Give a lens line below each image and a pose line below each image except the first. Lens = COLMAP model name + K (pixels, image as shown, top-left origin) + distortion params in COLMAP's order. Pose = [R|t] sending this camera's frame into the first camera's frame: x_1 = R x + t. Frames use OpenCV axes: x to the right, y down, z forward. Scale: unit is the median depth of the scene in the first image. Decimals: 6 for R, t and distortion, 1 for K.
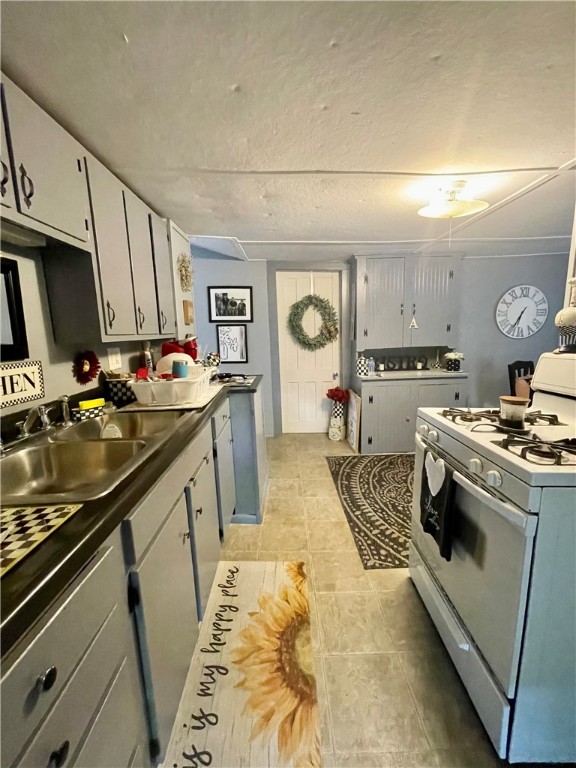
lens RADIAL K [[310.8, 0, 290.7], [0, 310.8, 384.2], [0, 0, 1]] dist [-0.005806, 0.001584]
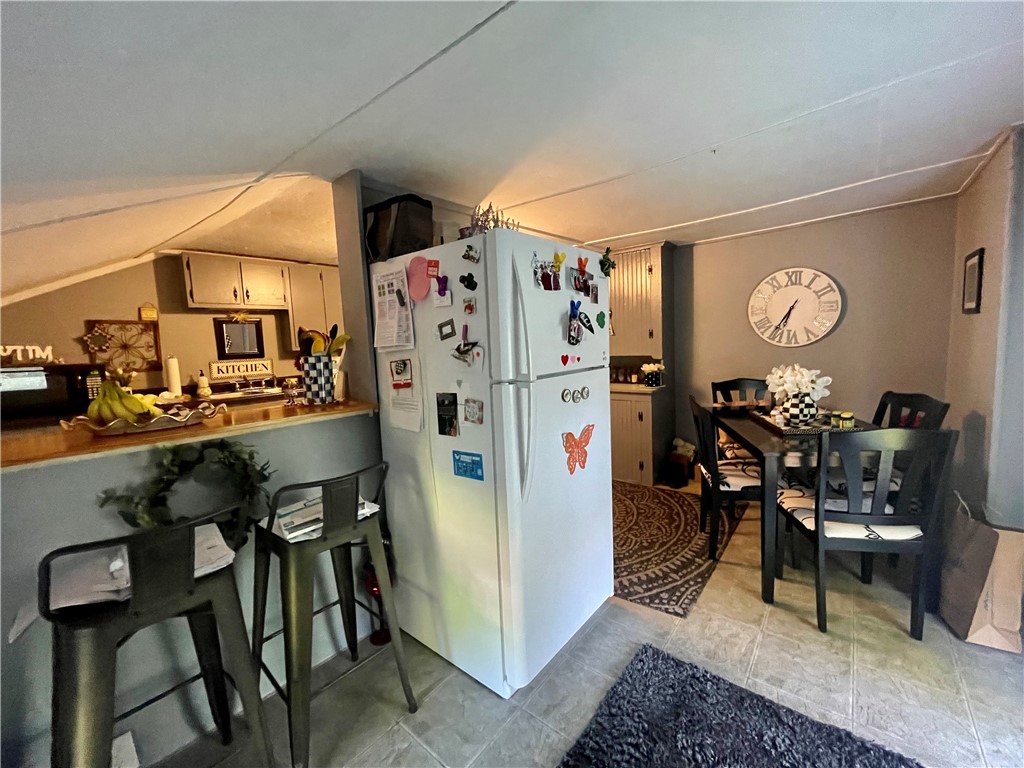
lens RADIAL K [[414.4, 0, 510.6], [0, 414.4, 378.5], [0, 0, 1]] dist [-0.005806, 0.001584]
pose [[0.757192, 0.054521, -0.650913, 1.661255], [-0.088335, 0.995903, -0.019341, -0.017247], [0.647192, 0.072144, 0.758906, -0.112271]]
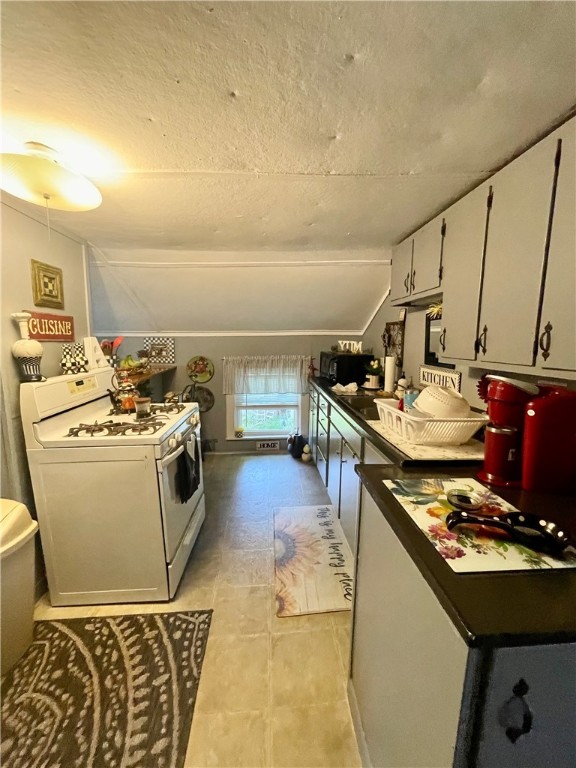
lens RADIAL K [[310.8, 0, 287.8], [0, 310.8, 383.7], [0, 0, 1]] dist [-0.005806, 0.001584]
pose [[-0.999047, 0.020219, -0.038684, 0.031092], [0.007256, 0.950844, 0.309585, -0.312749], [0.043042, 0.309010, -0.950084, 1.540280]]
